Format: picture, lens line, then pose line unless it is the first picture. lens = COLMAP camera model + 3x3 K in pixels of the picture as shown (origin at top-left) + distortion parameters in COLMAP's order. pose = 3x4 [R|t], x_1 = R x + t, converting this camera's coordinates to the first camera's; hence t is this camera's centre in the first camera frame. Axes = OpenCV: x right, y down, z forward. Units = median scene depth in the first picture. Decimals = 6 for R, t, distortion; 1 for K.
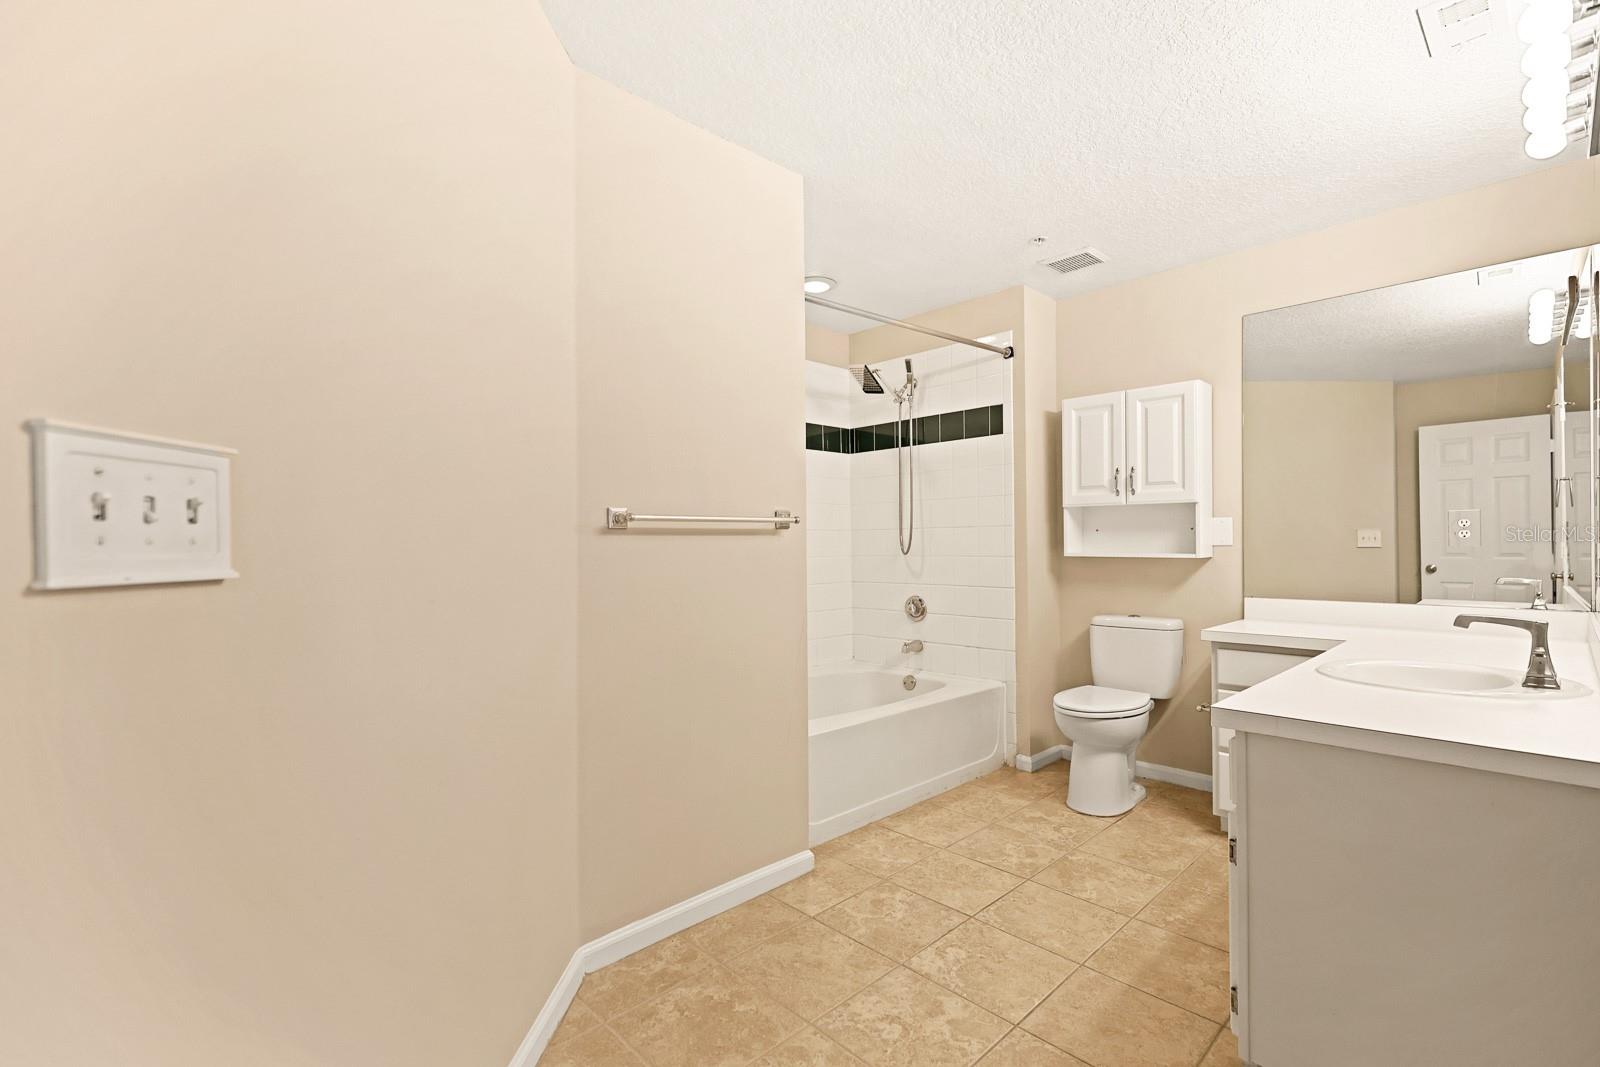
lens RADIAL K [[724.2, 0, 805.4], [0, 724.2, 542.3], [0, 0, 1]] dist [0.000111, -0.000013]
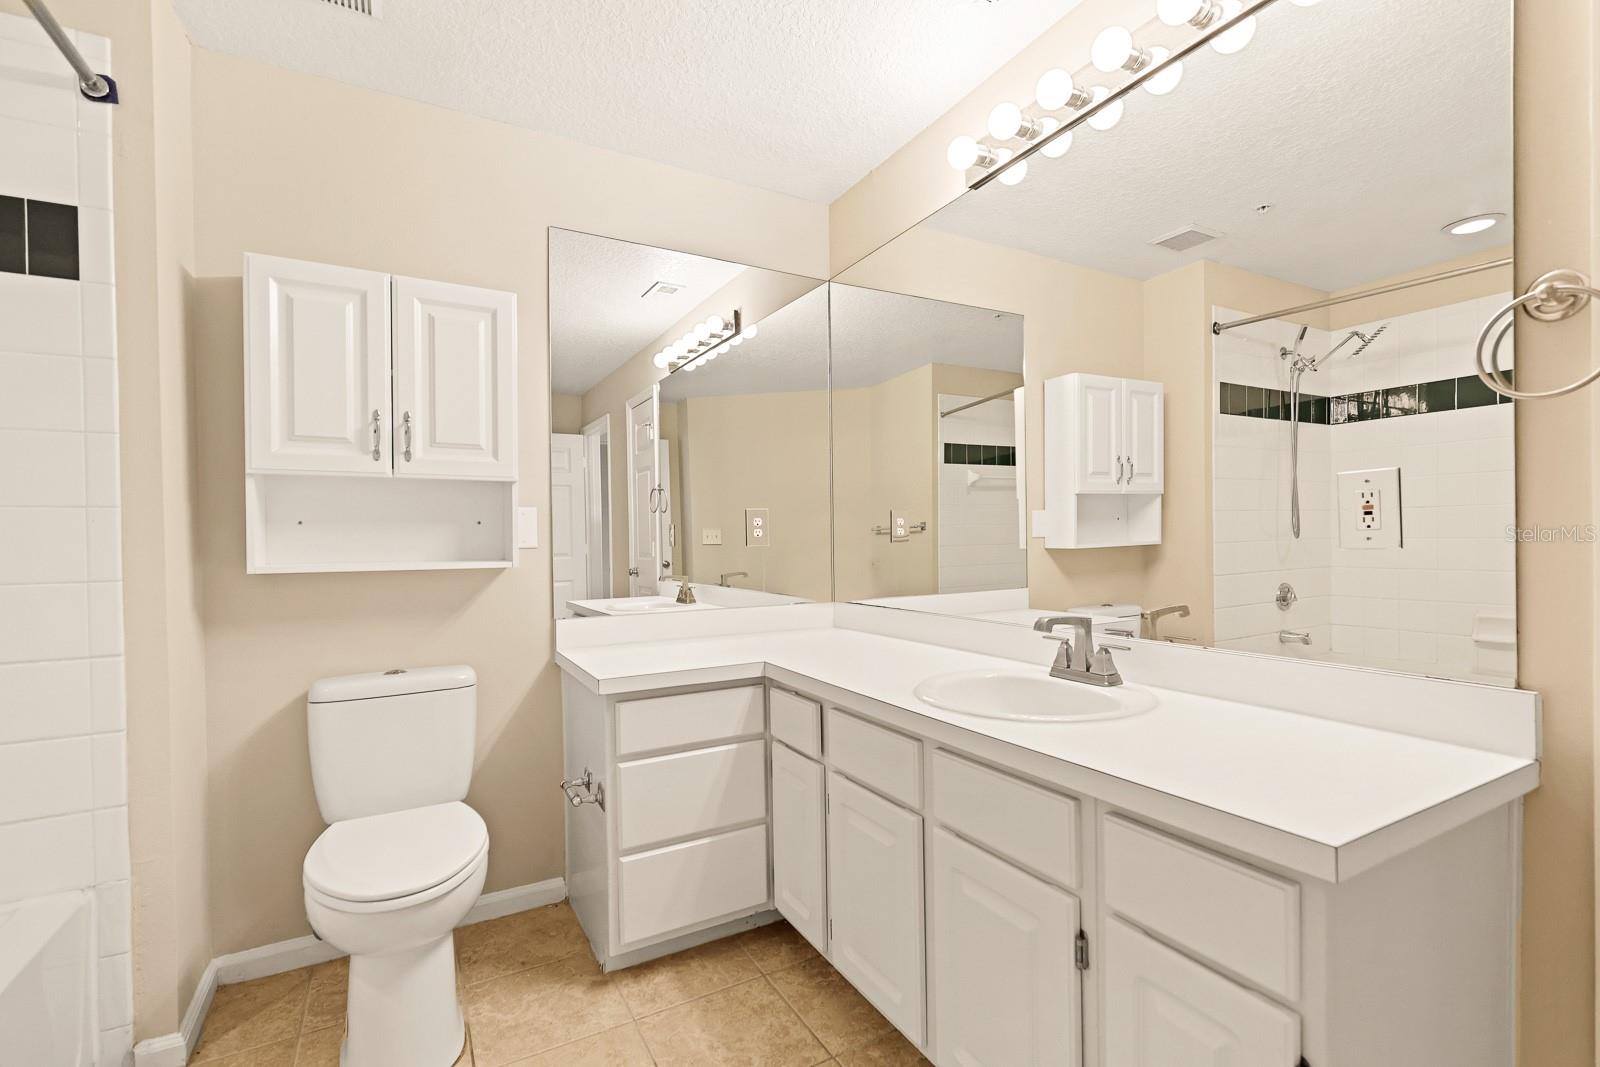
lens RADIAL K [[724.2, 0, 805.4], [0, 724.2, 542.3], [0, 0, 1]] dist [0.000111, -0.000013]
pose [[0.247868, -0.001349, 0.968793, -0.023006], [0.008495, 0.999964, -0.000781, 0.001700], [-0.968757, 0.008424, 0.247870, 0.542711]]
